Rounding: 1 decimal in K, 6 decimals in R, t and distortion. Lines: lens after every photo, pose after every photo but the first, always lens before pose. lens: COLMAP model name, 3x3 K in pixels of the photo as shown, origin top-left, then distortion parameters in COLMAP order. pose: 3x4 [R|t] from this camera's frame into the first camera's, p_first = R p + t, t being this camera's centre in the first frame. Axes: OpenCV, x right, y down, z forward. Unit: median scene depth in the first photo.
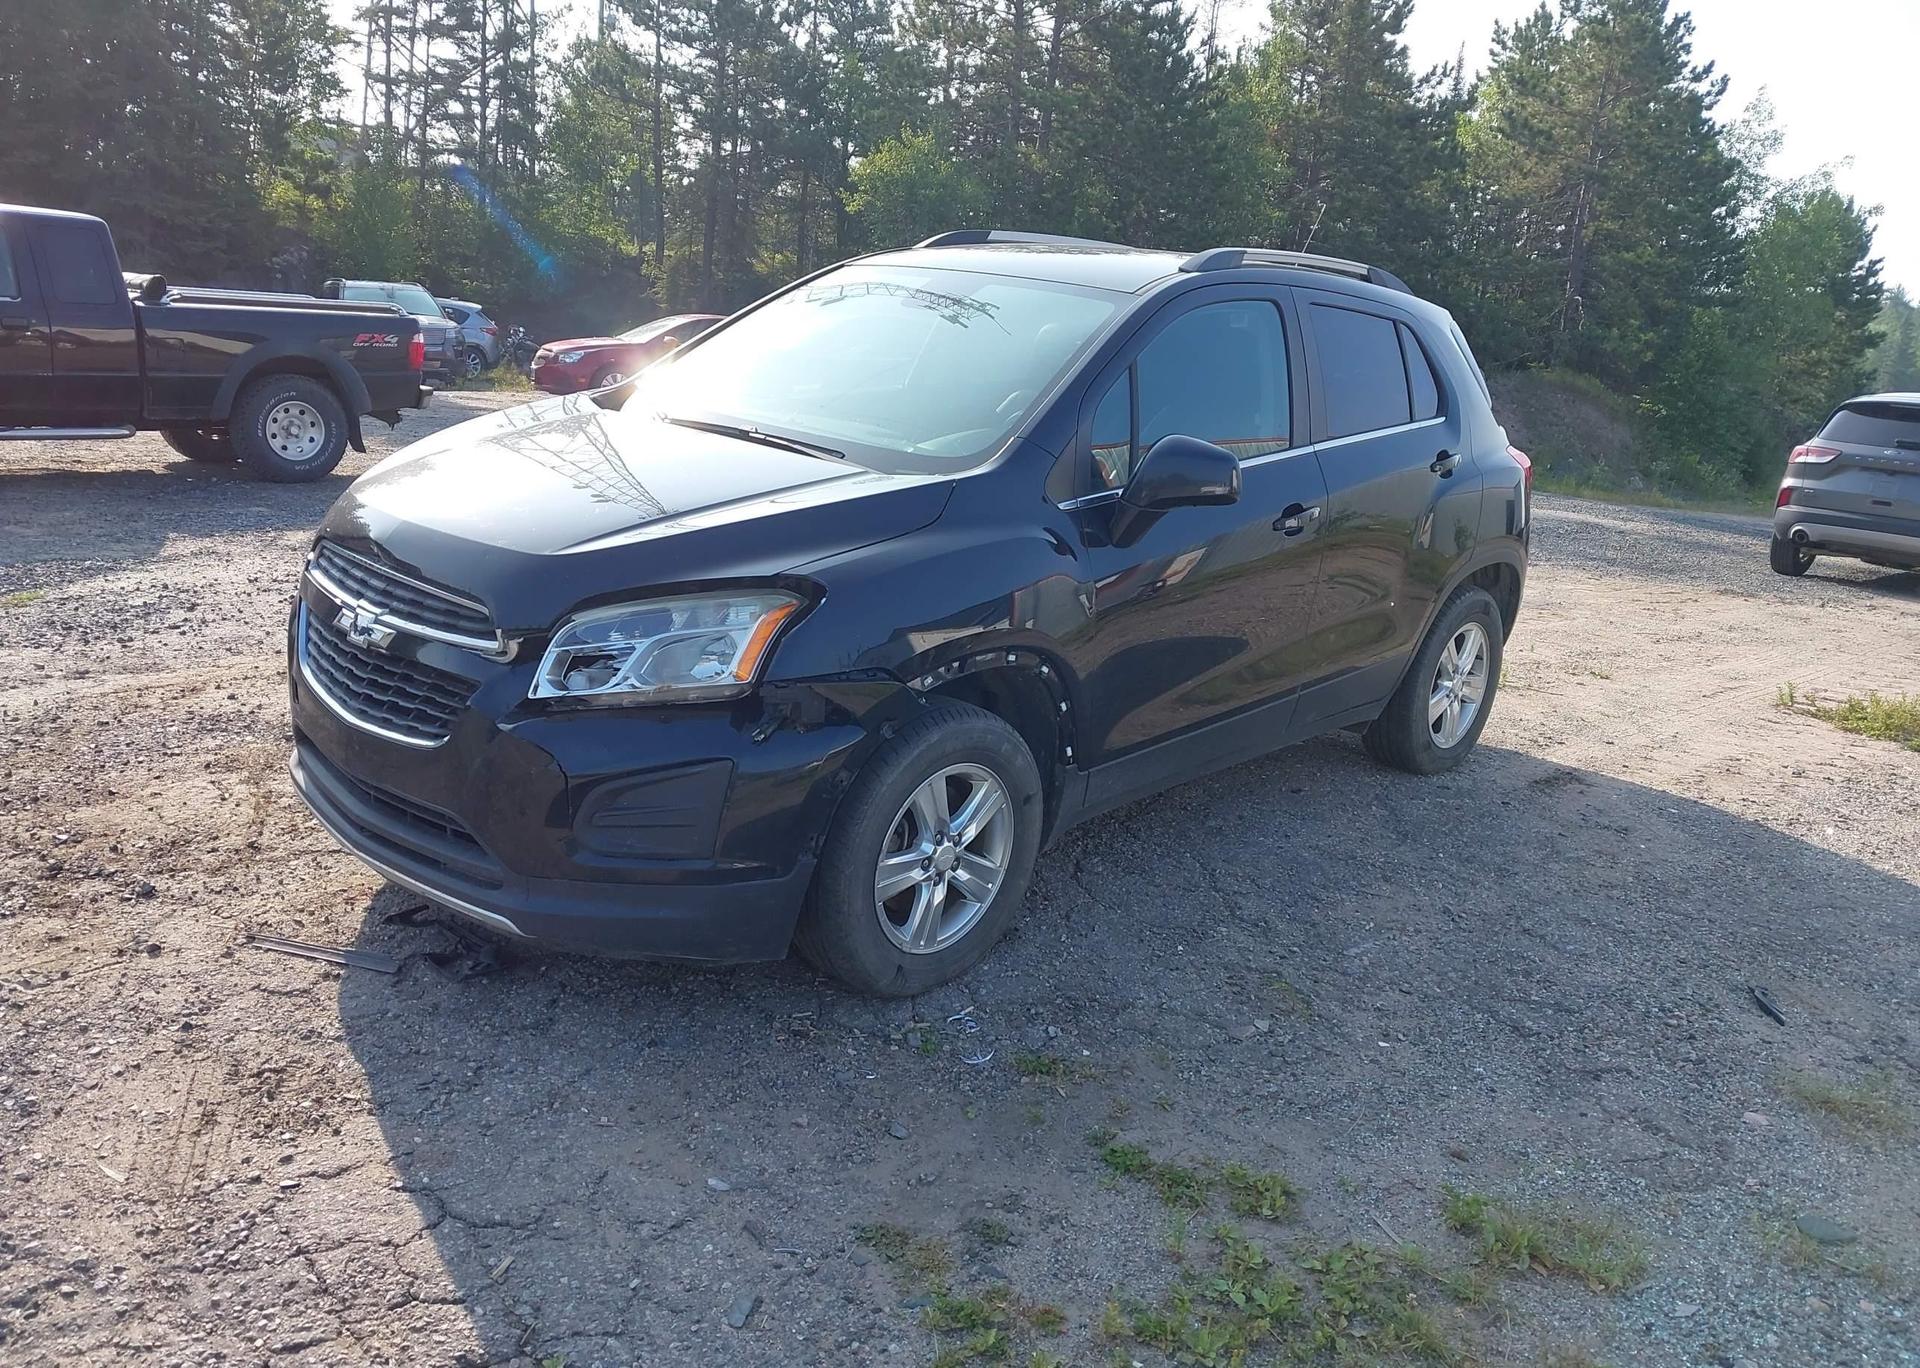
lens RADIAL K [[1524.6, 0, 941.4], [0, 1524.6, 683.2], [0, 0, 1]] dist [0.015986, -0.011808]
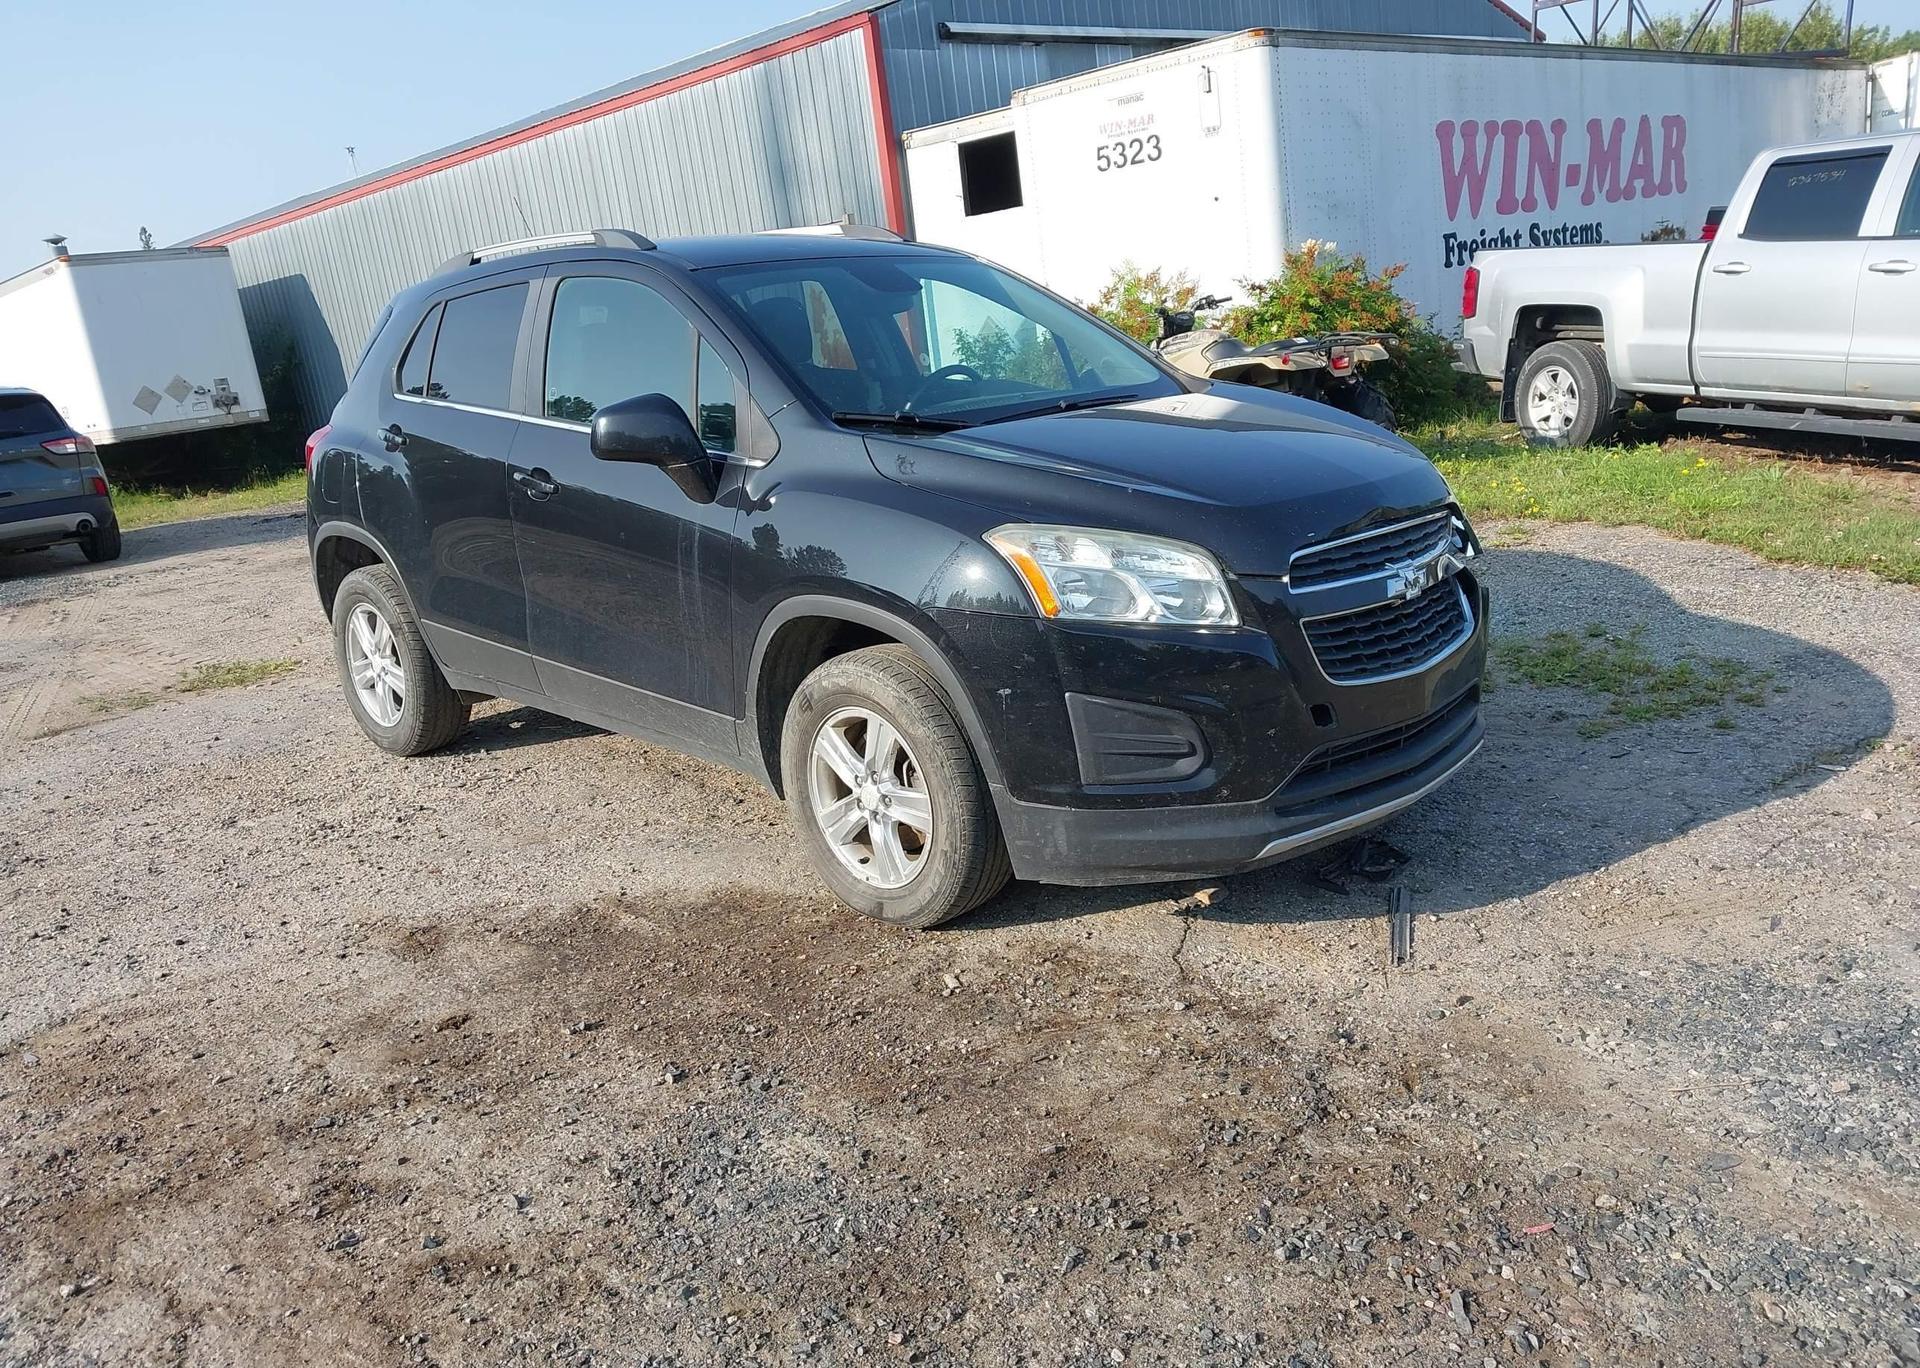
lens RADIAL K [[1524.6, 0, 950.7], [0, 1524.6, 681.6], [0, 0, 1]] dist [0.015986, -0.011808]
pose [[0.020039, -0.332438, 0.942912, -1.070195], [0.333537, 0.891297, 0.307152, -0.309775], [-0.942524, 0.308341, 0.128741, 0.894157]]
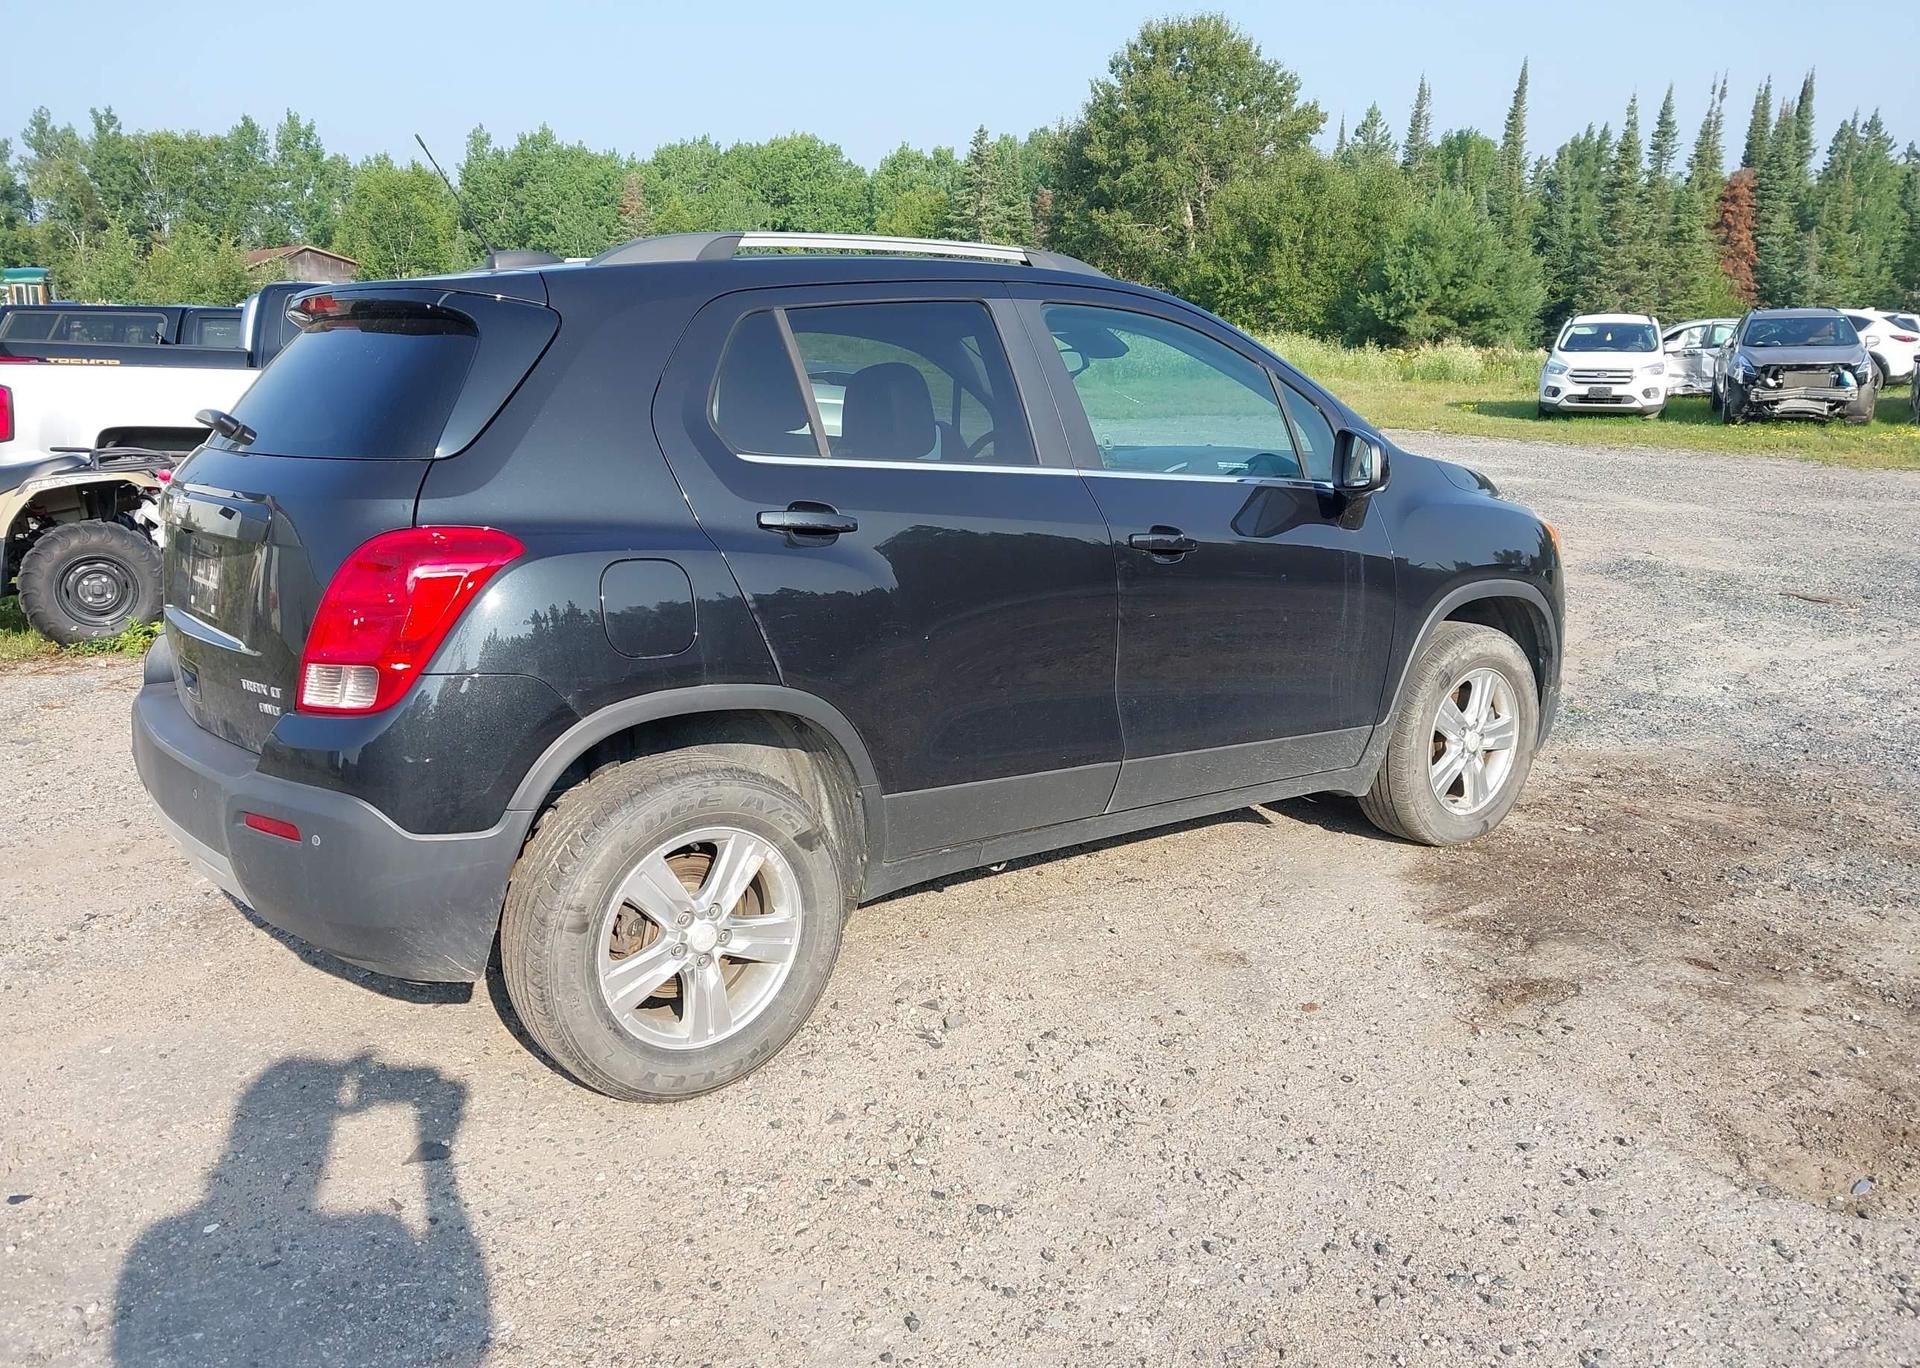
lens RADIAL K [[1524.6, 0, 952.6], [0, 1524.6, 679.8], [0, 0, 1]] dist [0.015986, -0.011808]
pose [[-0.985420, -0.109880, 0.129898, -0.071976], [-0.038216, 0.886922, 0.460336, -0.527167], [-0.165791, 0.448660, -0.878190, 2.049736]]
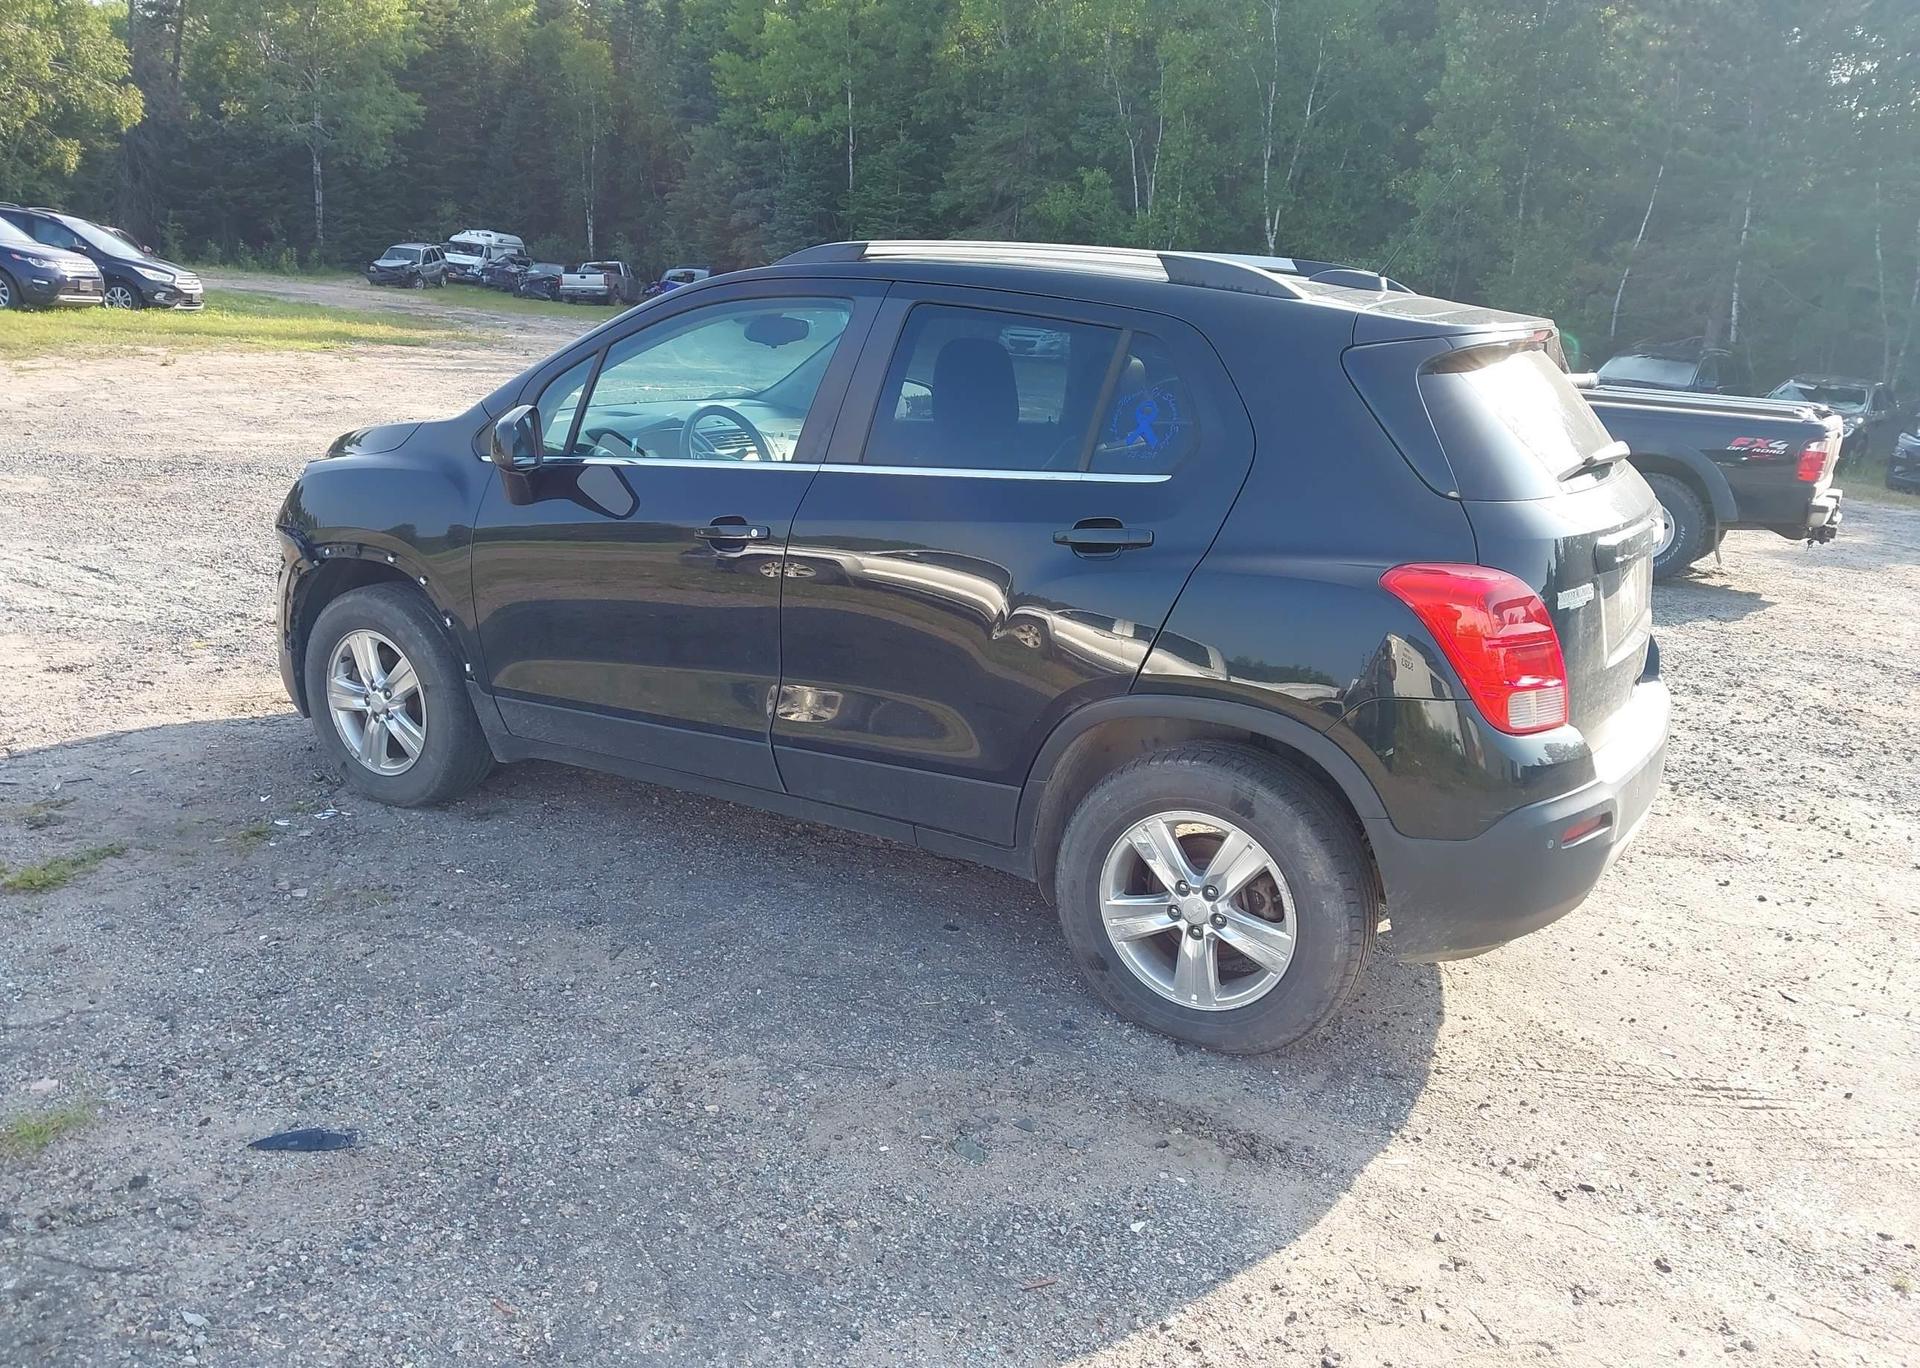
lens RADIAL K [[1524.6, 0, 925.9], [0, 1524.6, 685.4], [0, 0, 1]] dist [0.015986, -0.011808]
pose [[0.203269, 0.188689, -0.960770, 1.102745], [-0.283723, 0.950506, 0.126646, -0.163642], [0.937114, 0.246850, 0.246744, 0.893834]]
